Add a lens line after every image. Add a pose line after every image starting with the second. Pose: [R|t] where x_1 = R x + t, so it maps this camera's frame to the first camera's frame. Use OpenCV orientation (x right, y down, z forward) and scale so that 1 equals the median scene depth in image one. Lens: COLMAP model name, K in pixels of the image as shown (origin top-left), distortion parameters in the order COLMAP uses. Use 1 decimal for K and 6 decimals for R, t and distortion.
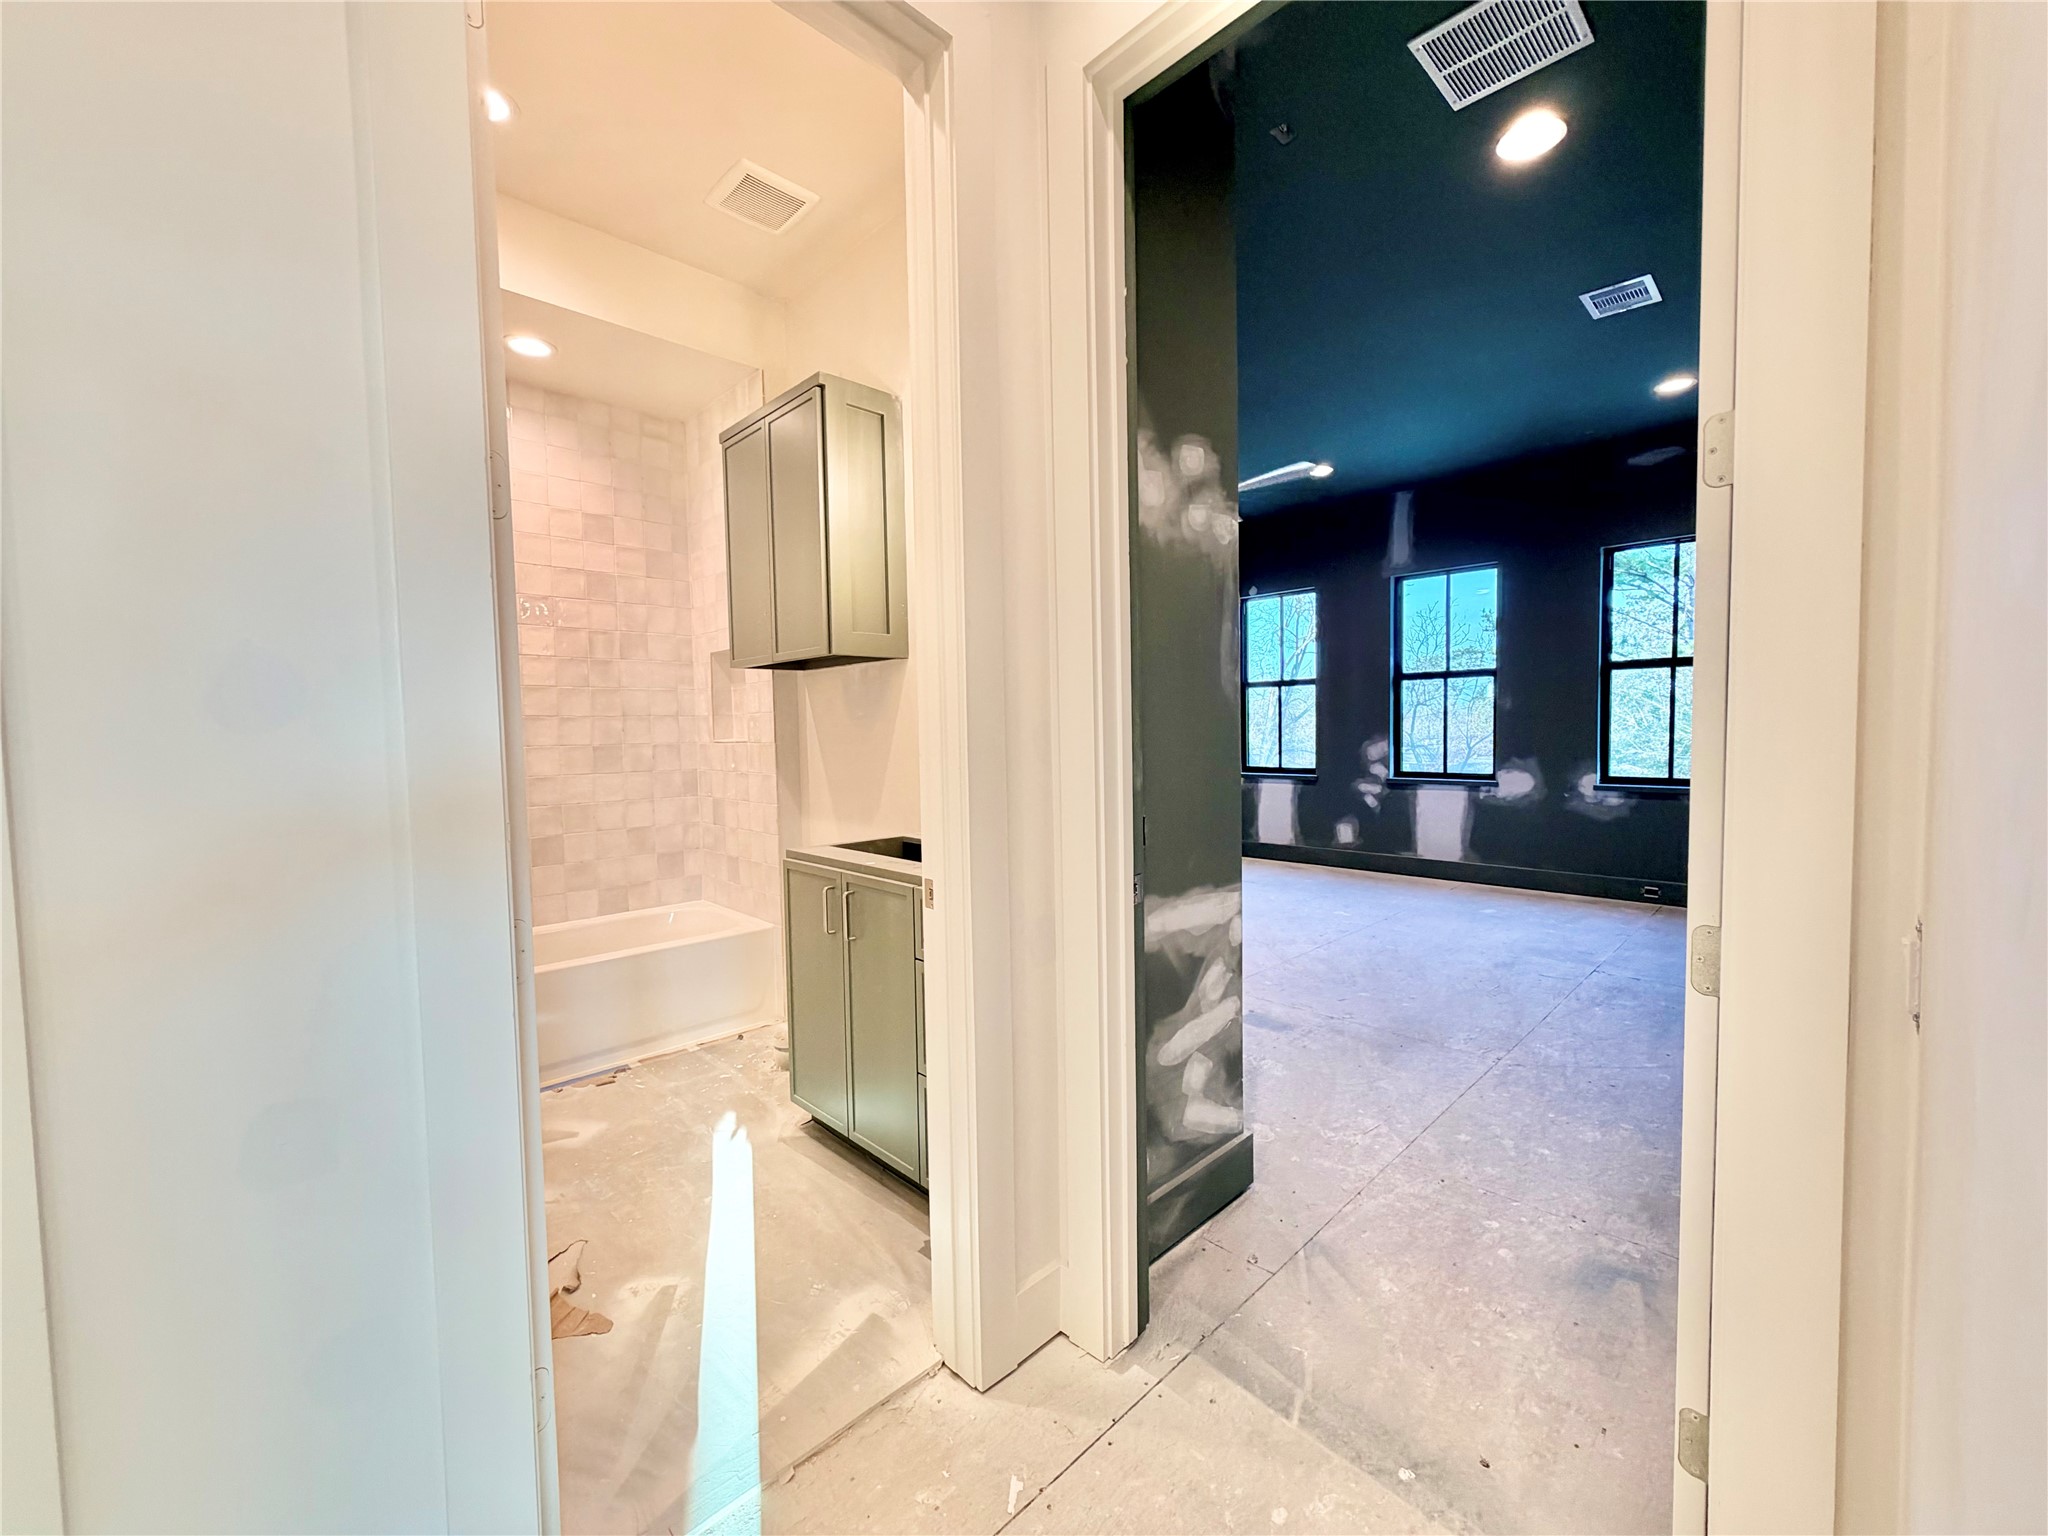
lens RADIAL K [[816.4, 0, 1020.0], [0, 816.4, 769.1], [0, 0, 1]] dist [-0.000585, 0.000053]
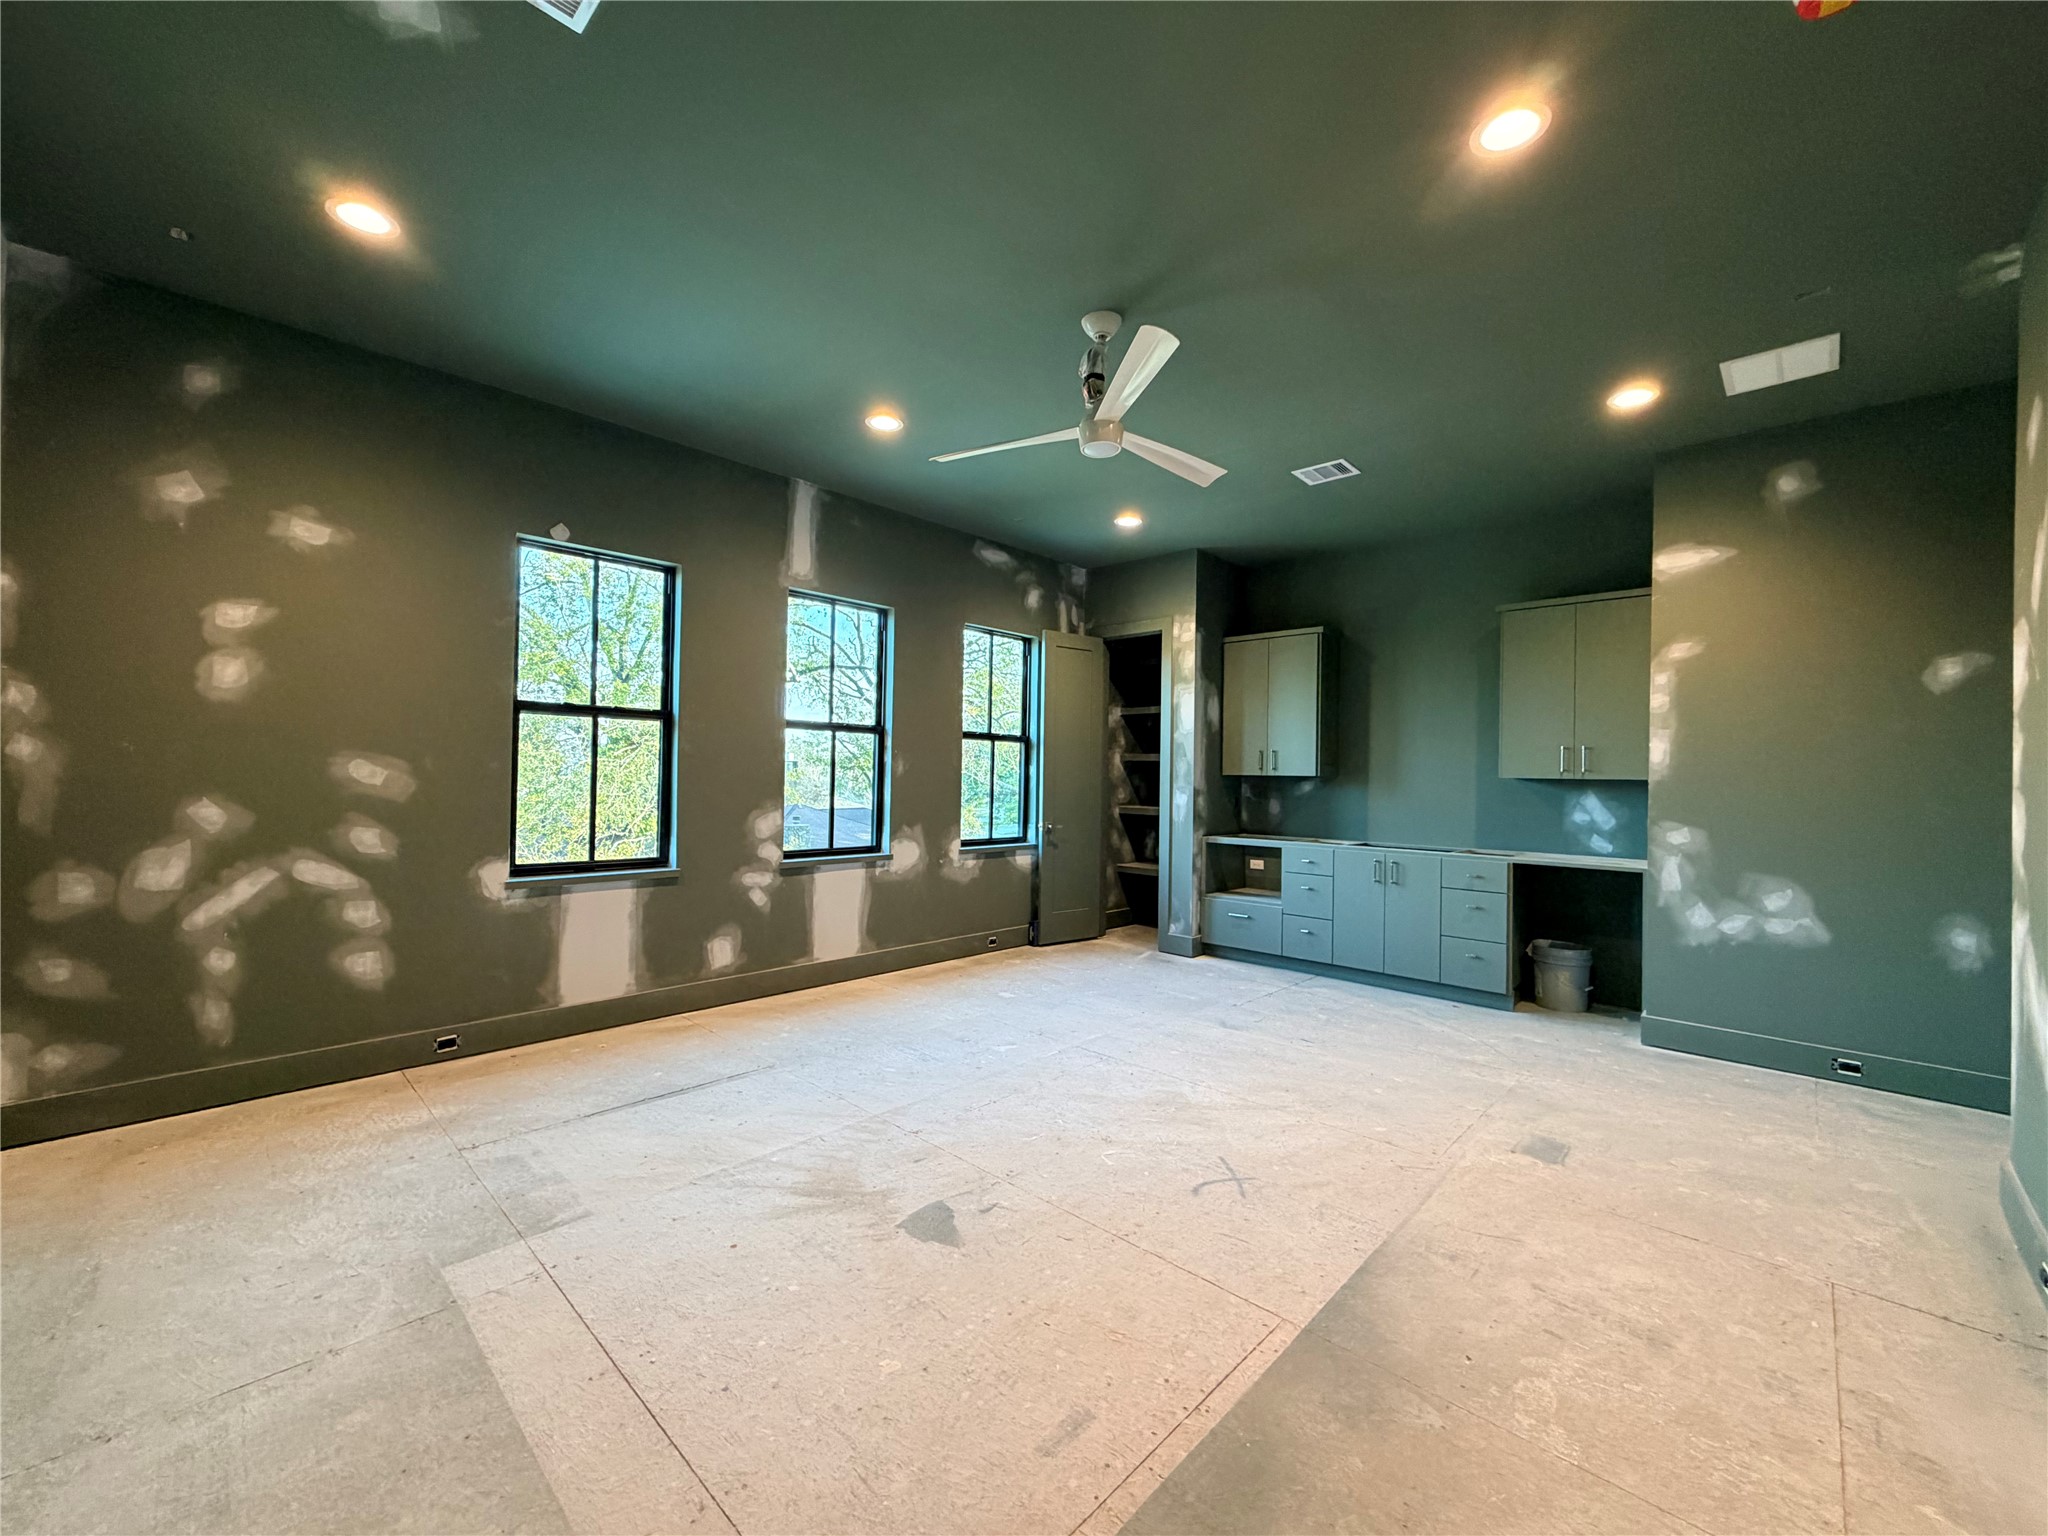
lens RADIAL K [[816.4, 0, 1020.0], [0, 816.4, 769.1], [0, 0, 1]] dist [-0.000585, 0.000053]
pose [[-0.046263, 0.023702, 0.998648, -0.287557], [0.035349, 0.999131, -0.022076, -0.048847], [-0.998304, 0.034280, -0.047060, 0.835764]]
